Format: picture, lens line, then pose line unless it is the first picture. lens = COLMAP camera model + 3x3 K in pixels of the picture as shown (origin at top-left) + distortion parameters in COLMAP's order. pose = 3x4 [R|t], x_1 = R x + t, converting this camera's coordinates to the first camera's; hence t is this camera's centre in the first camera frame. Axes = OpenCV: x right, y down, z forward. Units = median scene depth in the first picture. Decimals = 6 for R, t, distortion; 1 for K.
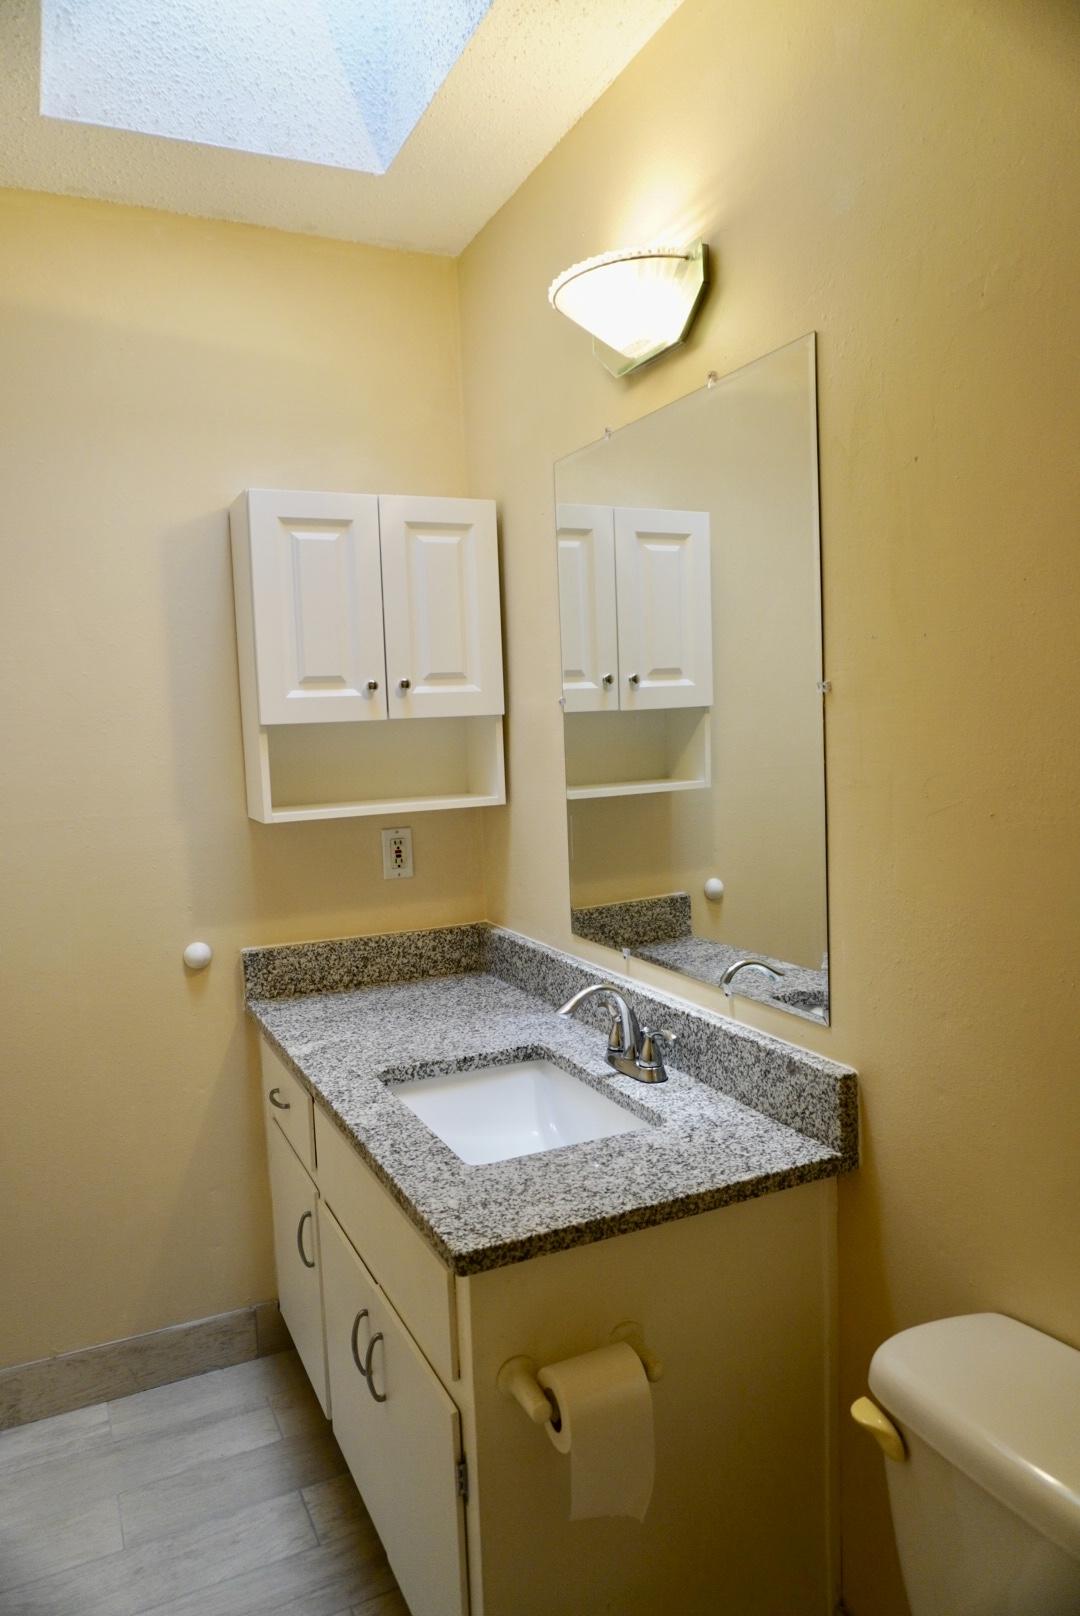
lens RADIAL K [[1078.7, 0, 542.9], [0, 1078.7, 804.9], [0, 0, 1]] dist [-0.044262, 0.037481]
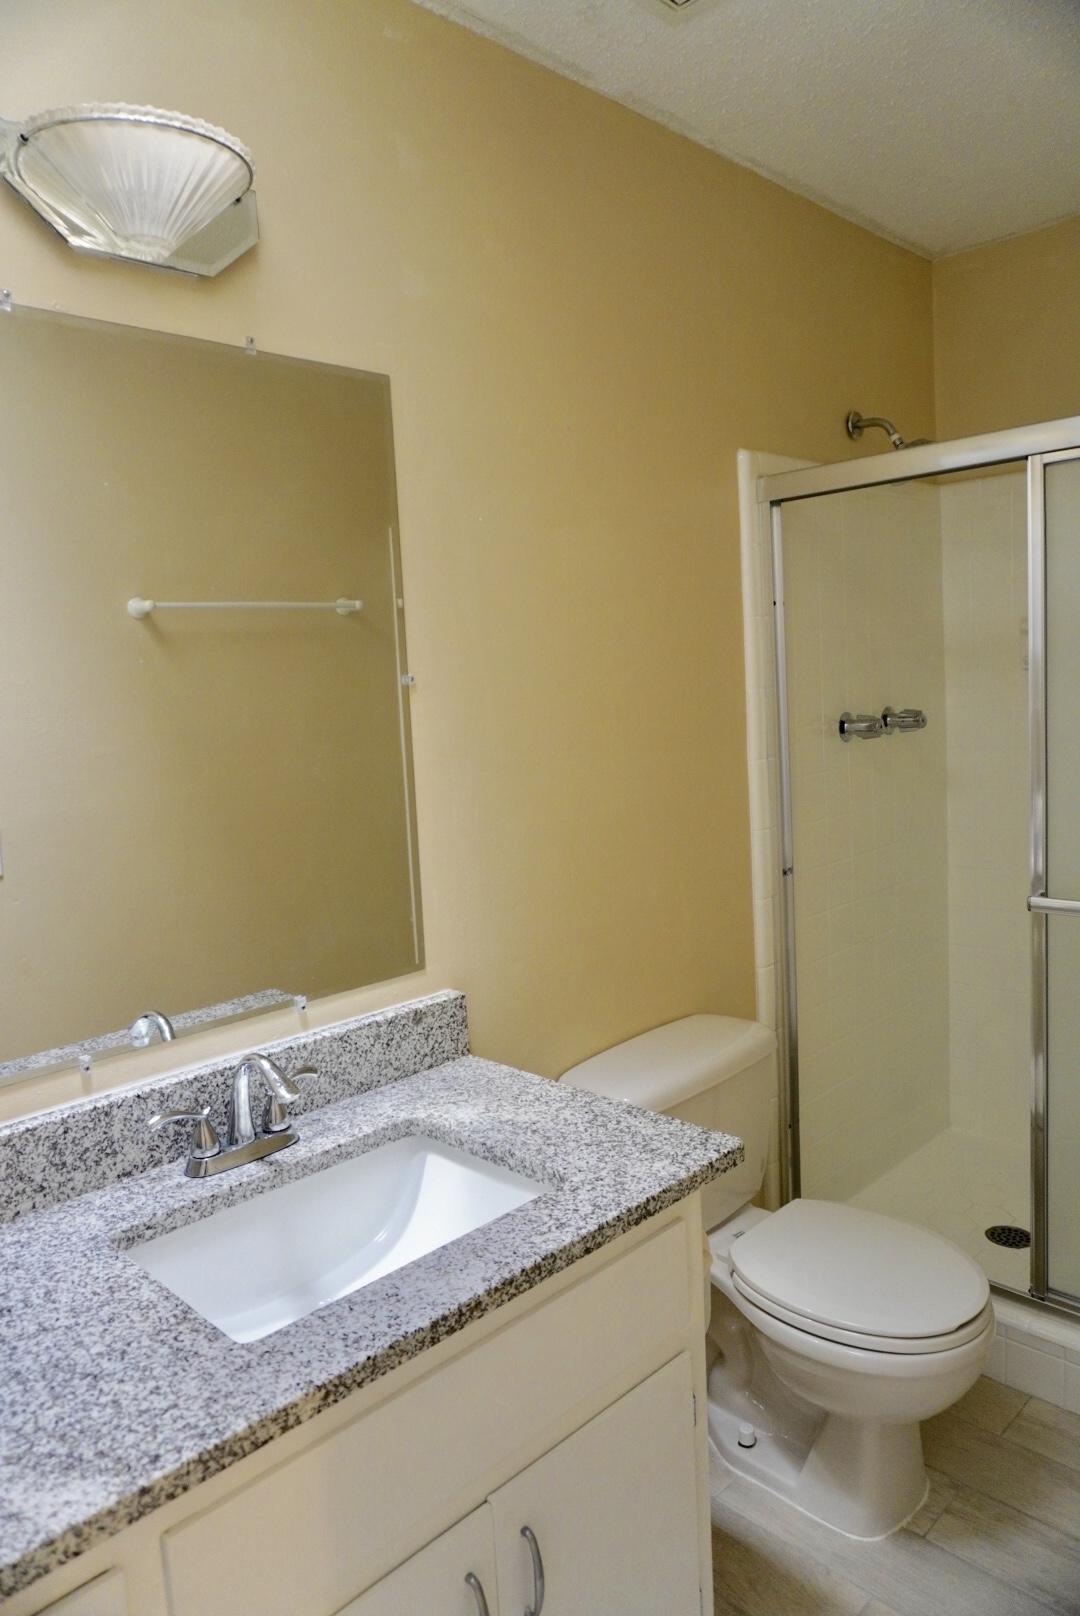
lens RADIAL K [[1078.7, 0, 543.4], [0, 1078.7, 810.9], [0, 0, 1]] dist [-0.044262, 0.037481]
pose [[-0.320627, -0.057980, 0.945429, -0.852680], [0.143528, 0.983626, 0.108997, -0.070567], [-0.936268, 0.170643, -0.307055, 1.175466]]
